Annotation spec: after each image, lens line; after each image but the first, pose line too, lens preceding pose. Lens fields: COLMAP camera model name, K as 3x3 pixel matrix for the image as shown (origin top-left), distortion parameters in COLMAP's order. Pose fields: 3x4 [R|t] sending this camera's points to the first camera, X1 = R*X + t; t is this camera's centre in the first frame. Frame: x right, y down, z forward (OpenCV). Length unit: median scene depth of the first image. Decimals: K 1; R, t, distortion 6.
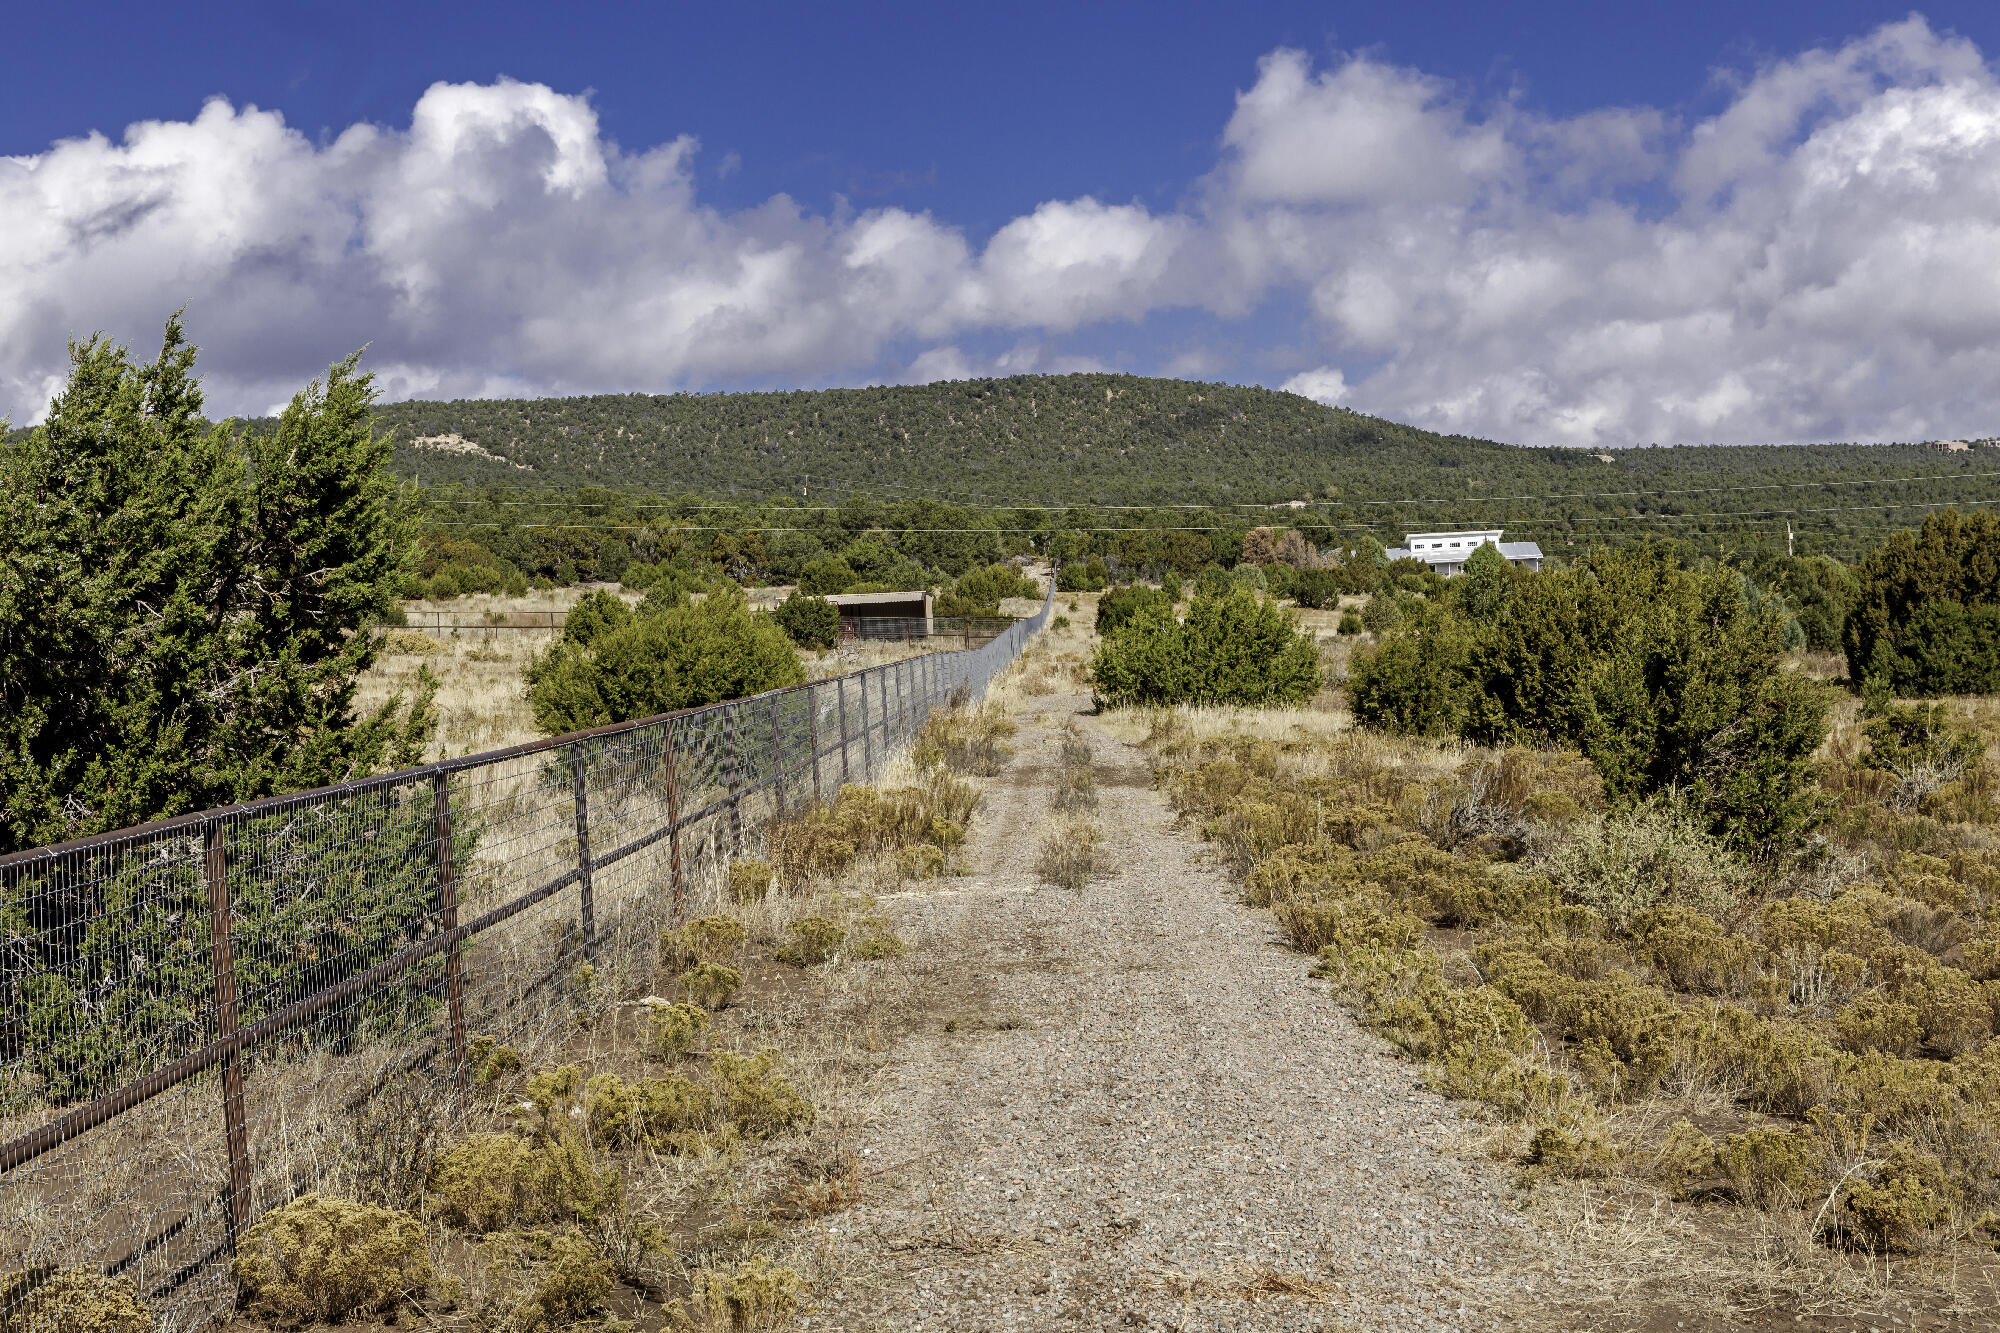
lens RADIAL K [[2618.3, 0, 1000.0], [0, 2618.3, 666.5], [0, 0, 1]] dist [-0.010000, -0.004432]
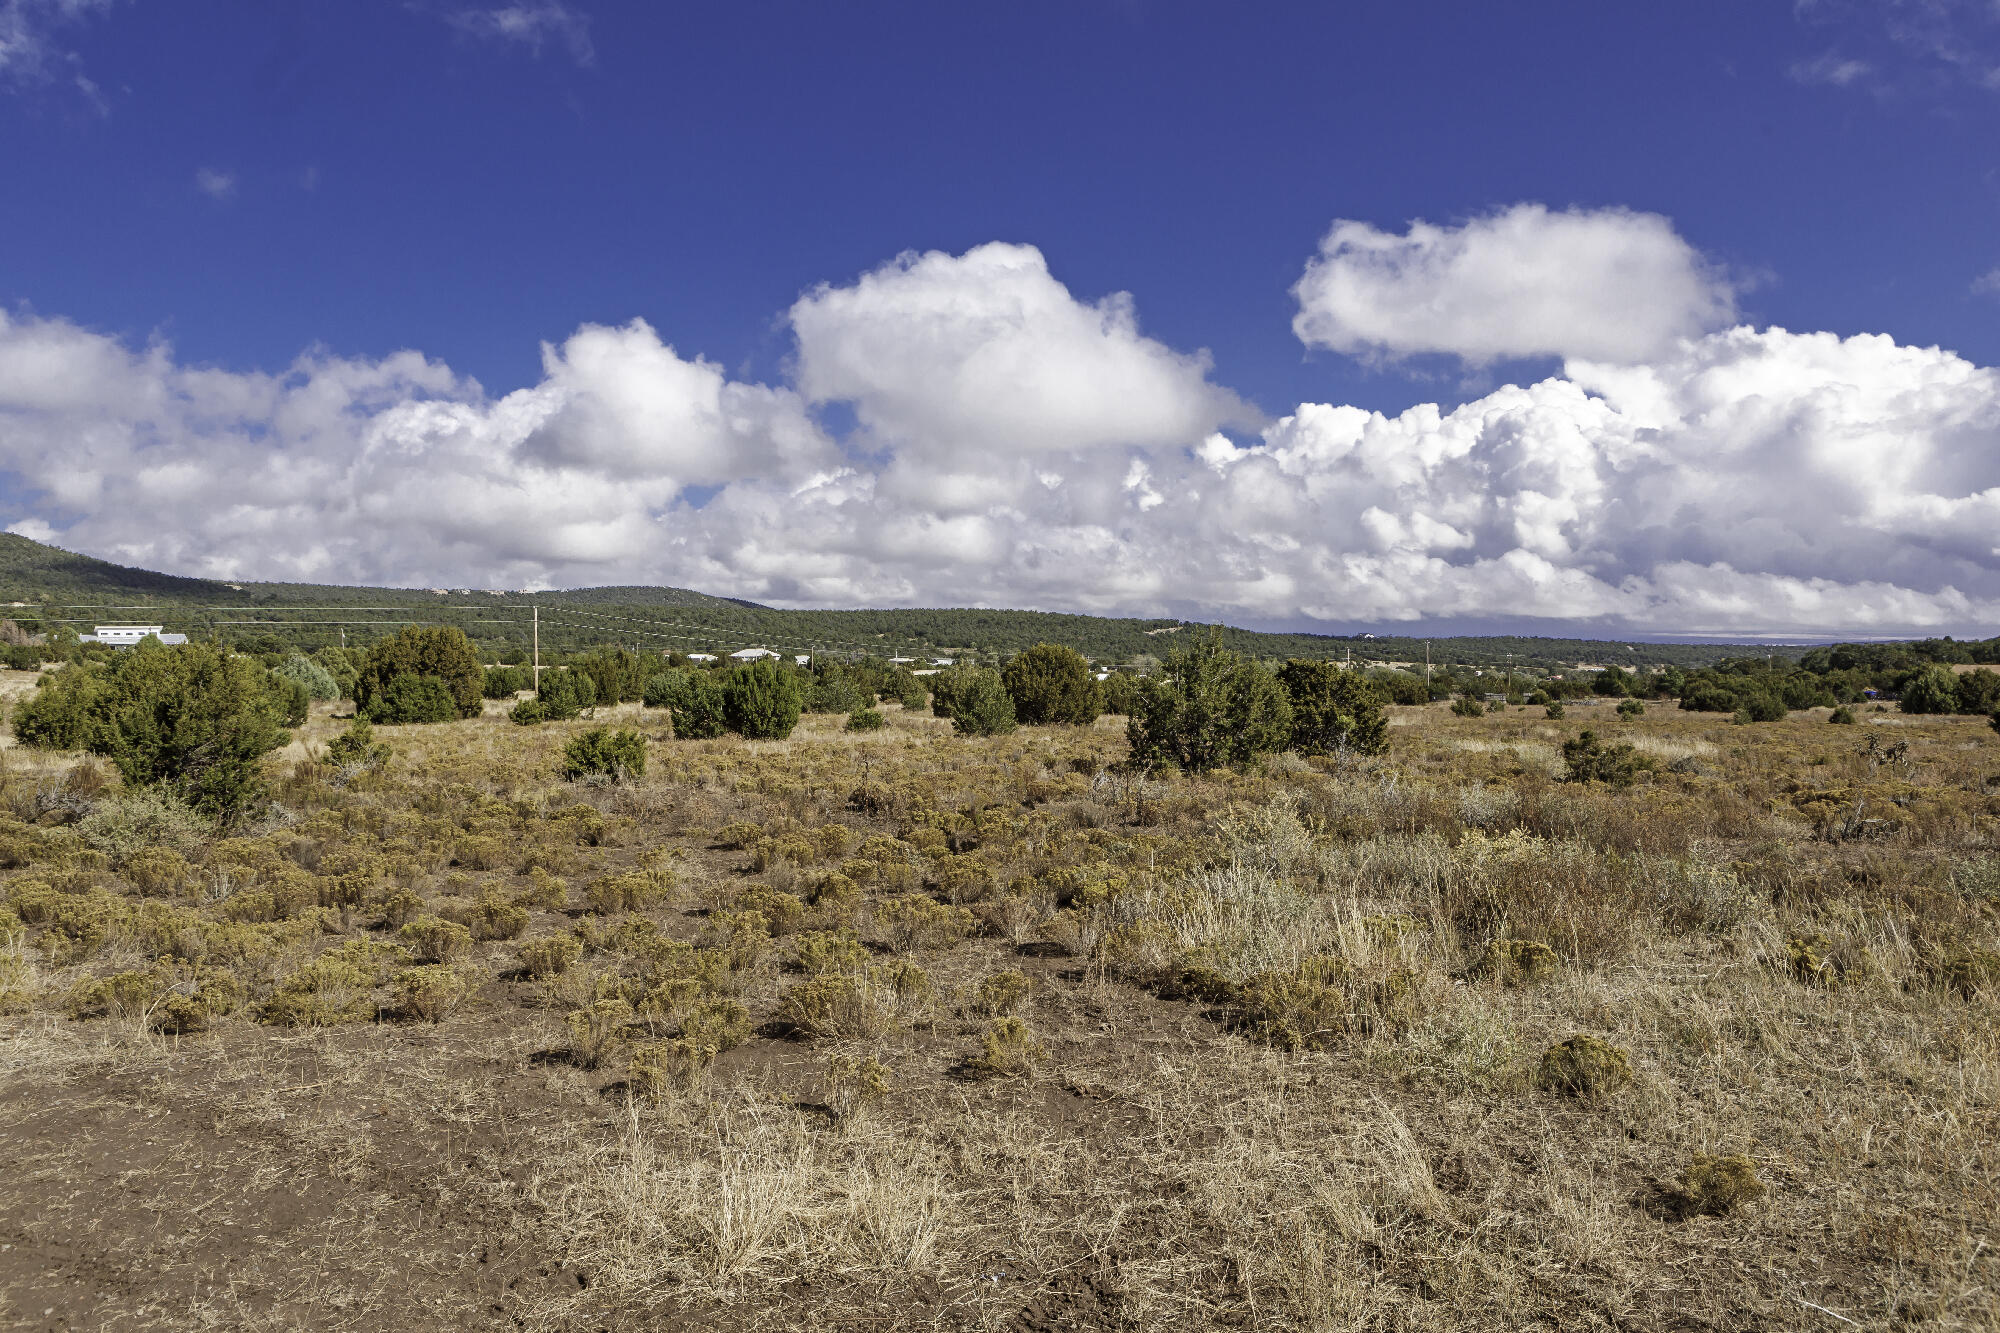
lens RADIAL K [[1368.6, 0, 983.9], [0, 1368.6, 667.3], [0, 0, 1]] dist [-0.015250, 0.020570]
pose [[0.748306, 0.021697, 0.662999, 0.017344], [-0.002093, 0.999537, -0.030348, -0.000555], [-0.663351, 0.021322, 0.748005, -0.013931]]
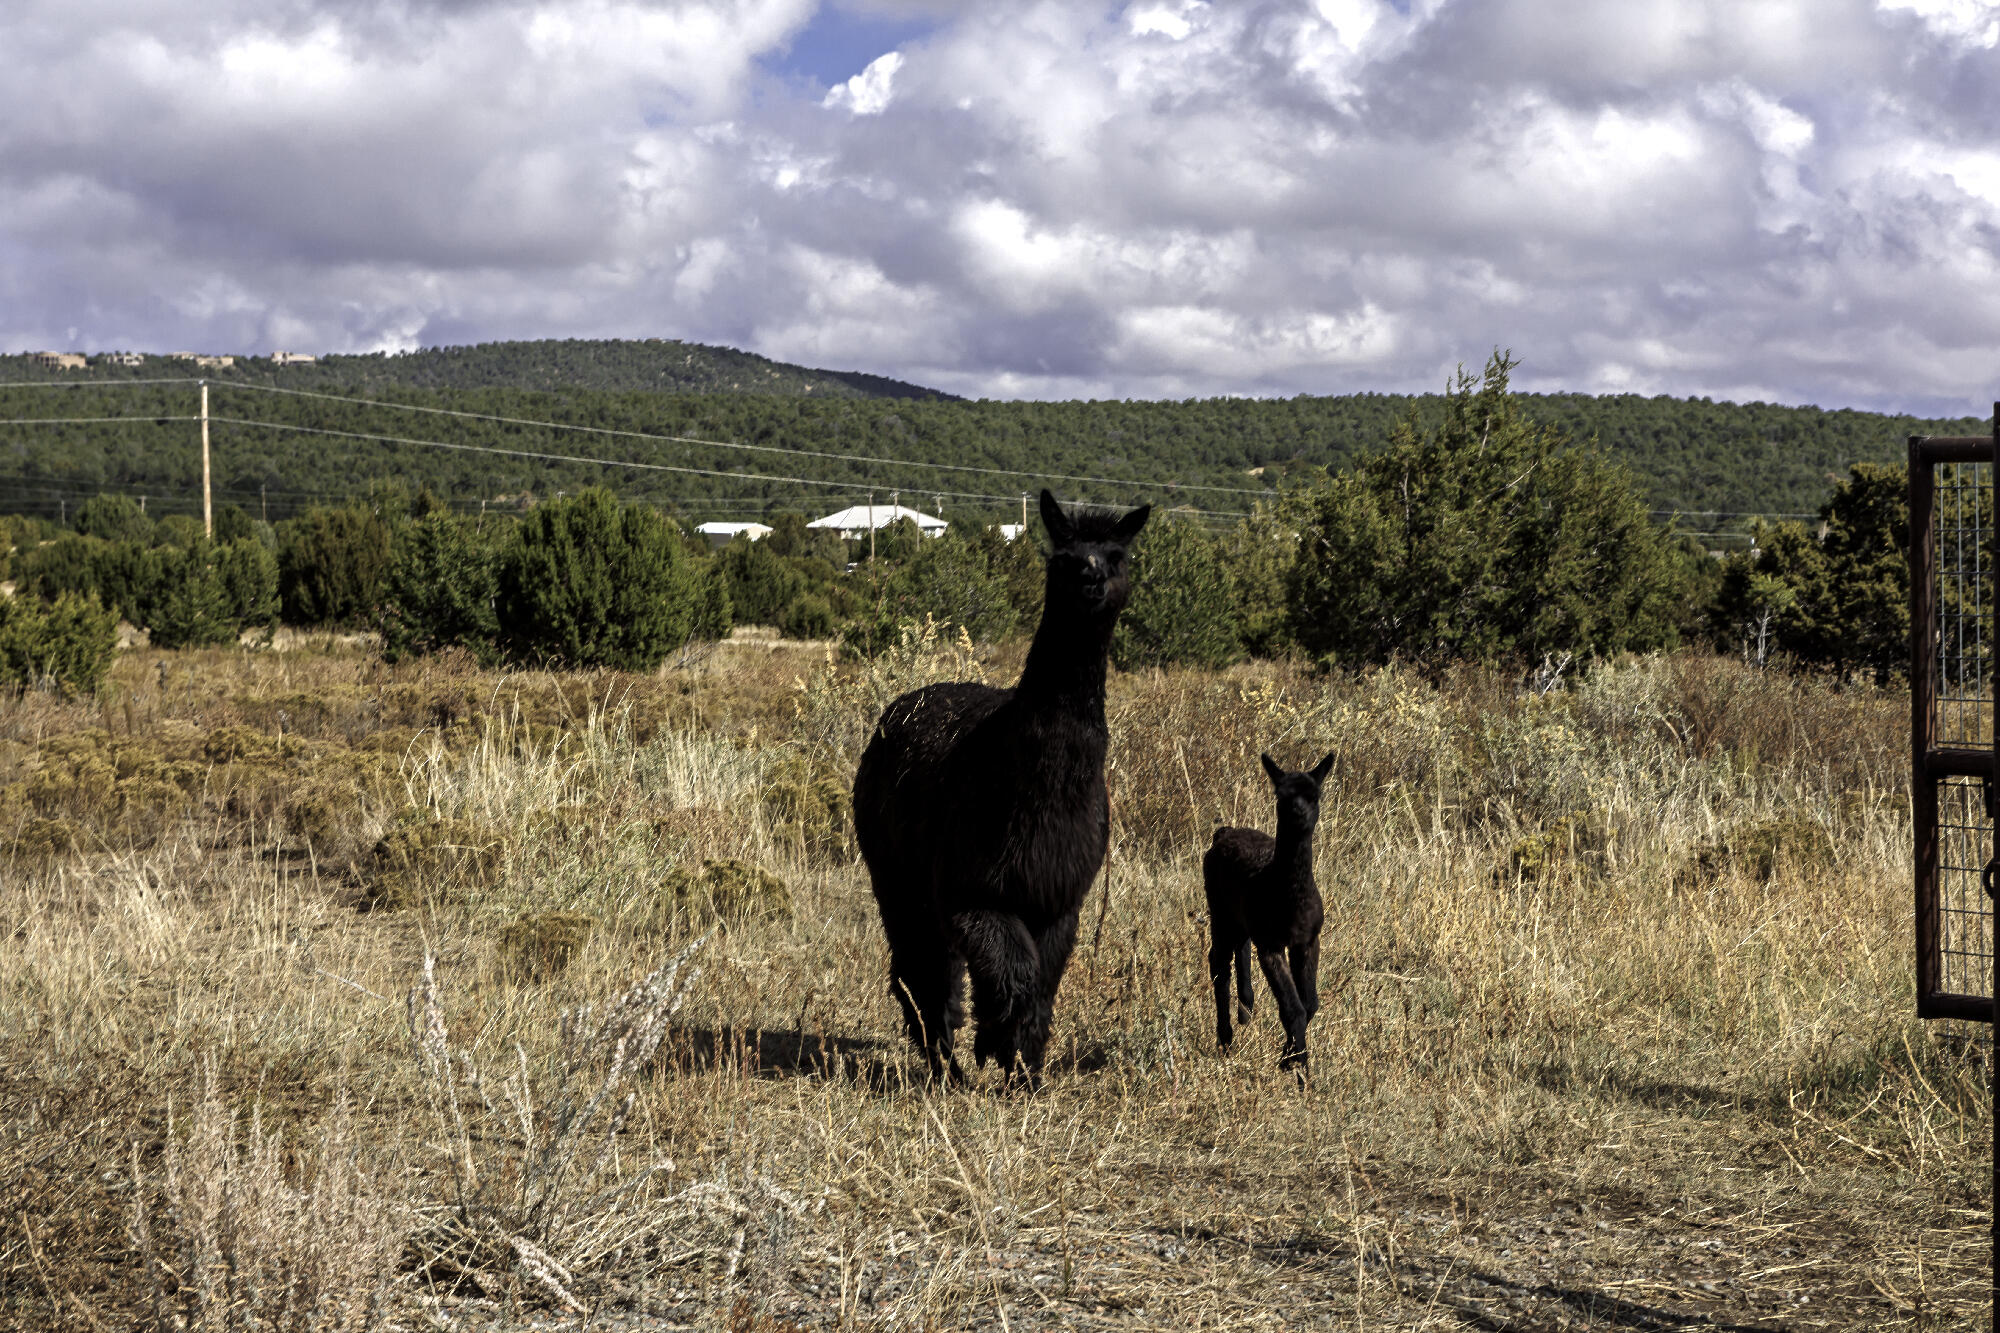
lens RADIAL K [[3990.2, 0, 1000.0], [0, 3990.2, 666.5], [0, 0, 1]] dist [0.005206, -0.007030]
pose [[0.845730, 0.006752, 0.533569, 0.027955], [-0.003520, 0.999969, -0.007075, 0.019963], [-0.533600, 0.004105, 0.845727, -0.175240]]
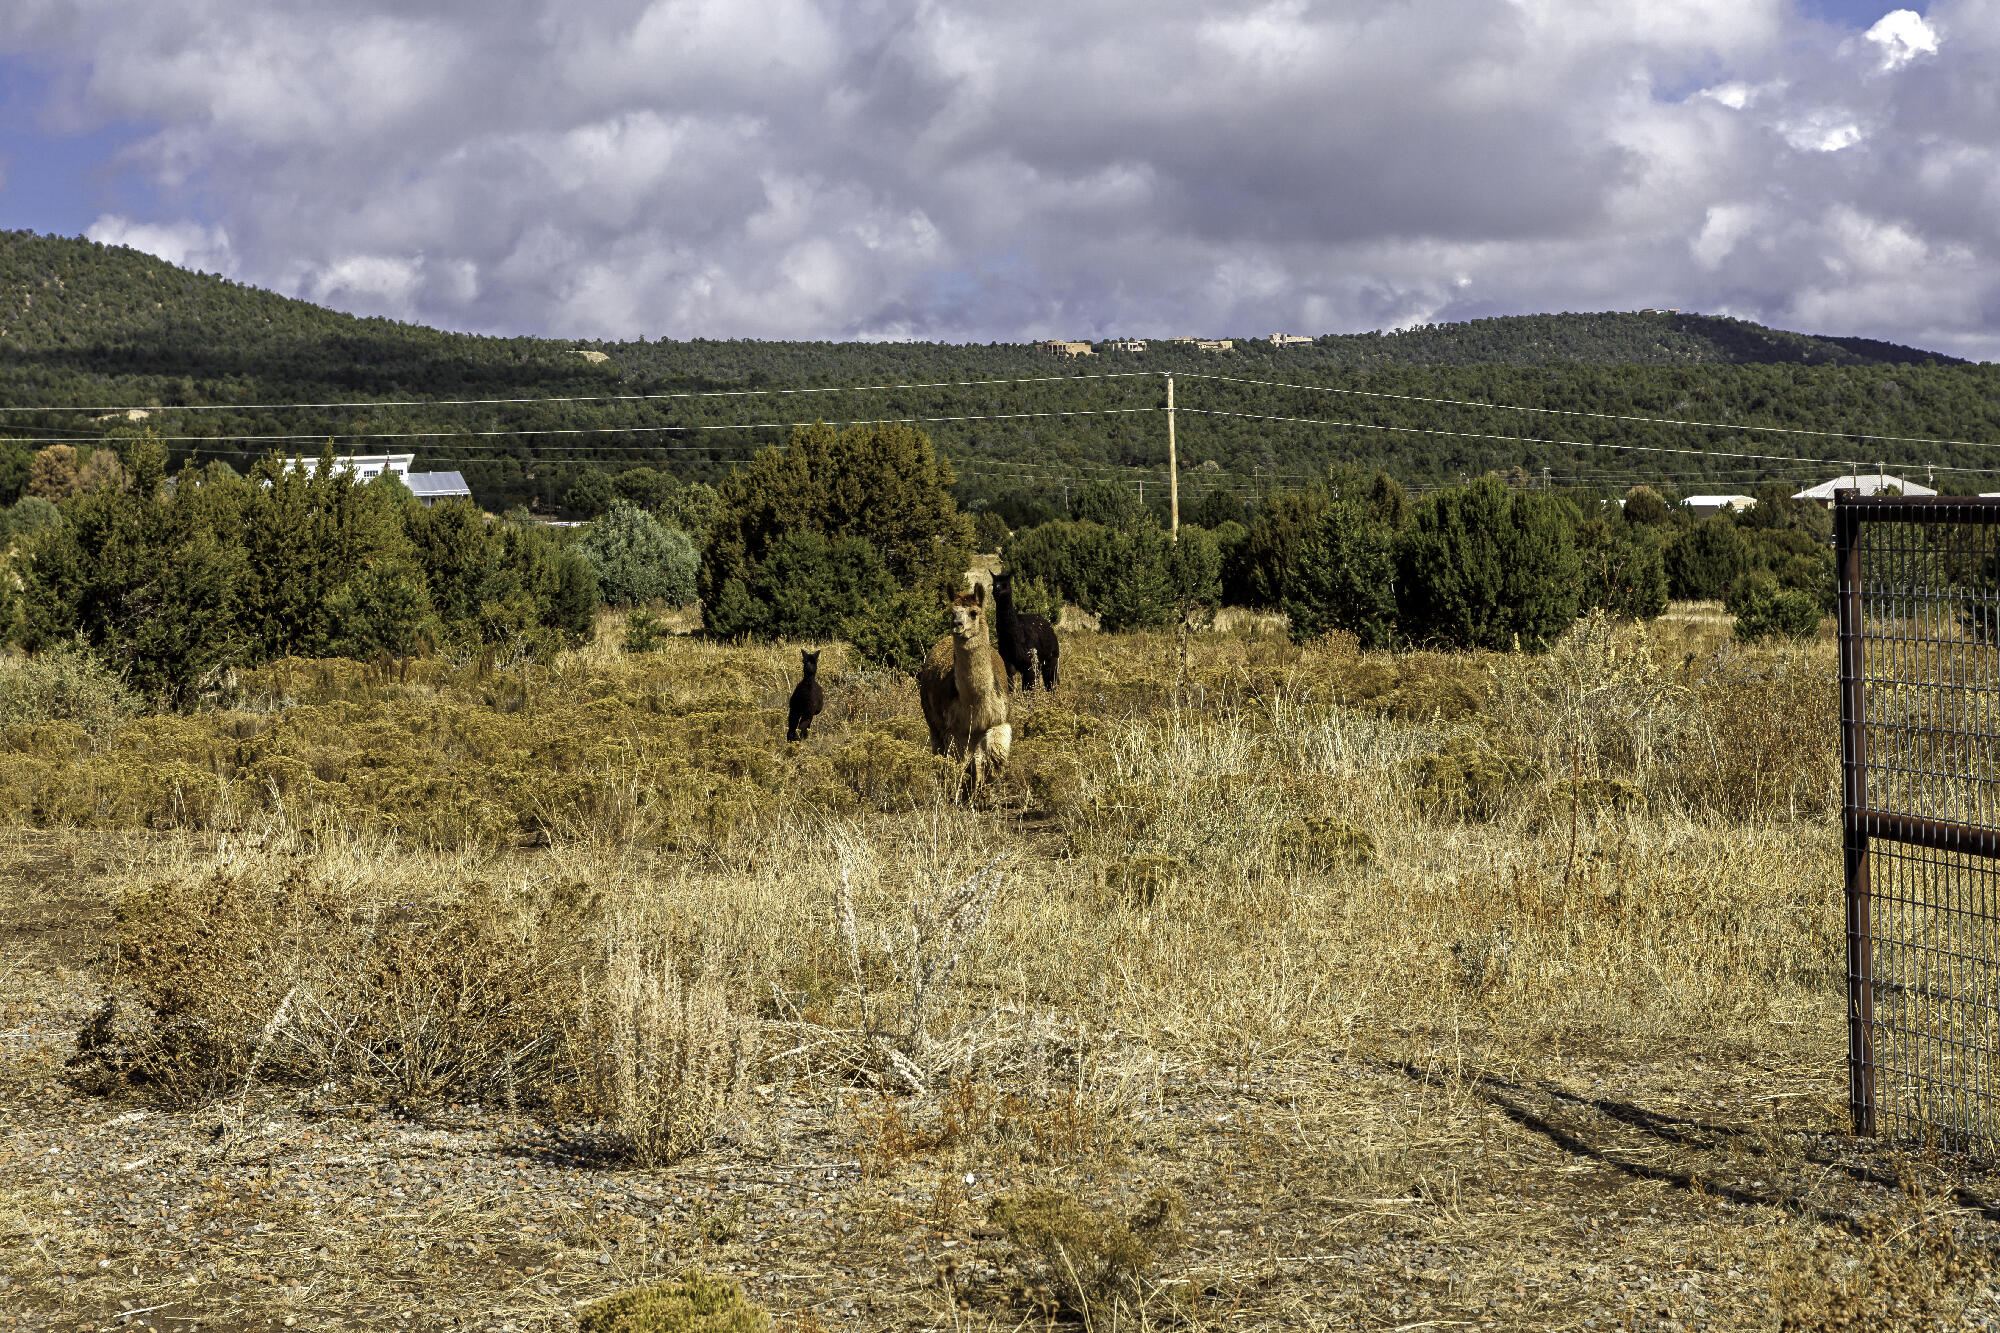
lens RADIAL K [[4032.1, 0, 1062.8], [0, 4032.1, 665.9], [0, 0, 1]] dist [0.002711, 0.247809]
pose [[0.947548, -0.004701, 0.319579, 0.027854], [0.005210, 0.999986, -0.000737, 0.018818], [-0.319571, 0.002364, 0.947559, -0.243982]]
